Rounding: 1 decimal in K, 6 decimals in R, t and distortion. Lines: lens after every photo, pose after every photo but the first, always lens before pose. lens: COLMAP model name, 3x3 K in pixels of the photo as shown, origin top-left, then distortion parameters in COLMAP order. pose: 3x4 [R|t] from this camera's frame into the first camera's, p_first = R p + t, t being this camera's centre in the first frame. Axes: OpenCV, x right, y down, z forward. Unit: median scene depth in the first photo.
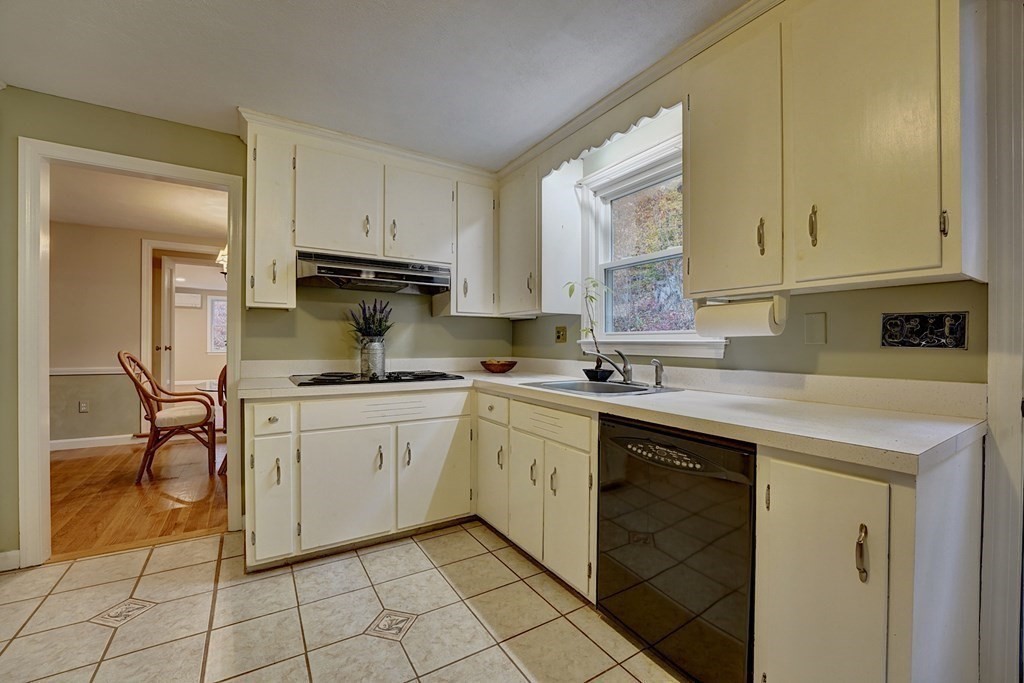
lens RADIAL K [[420.2, 0, 508.8], [0, 420.2, 344.5], [0, 0, 1]] dist [-0.013461, 0.000058]
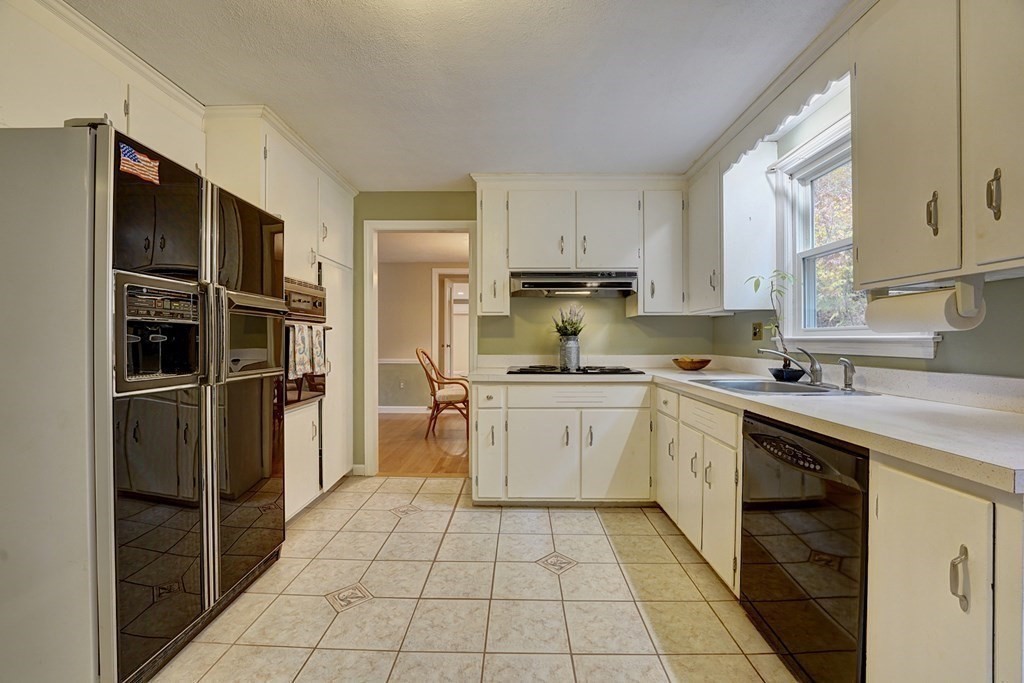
lens RADIAL K [[418.7, 0, 512.0], [0, 418.7, 341.5], [0, 0, 1]] dist [-0.000061, 0.000124]
pose [[0.843964, -0.004533, -0.536380, 0.204462], [0.003300, 0.999989, -0.003259, 0.000105], [0.536389, 0.000980, 0.843970, -0.105874]]
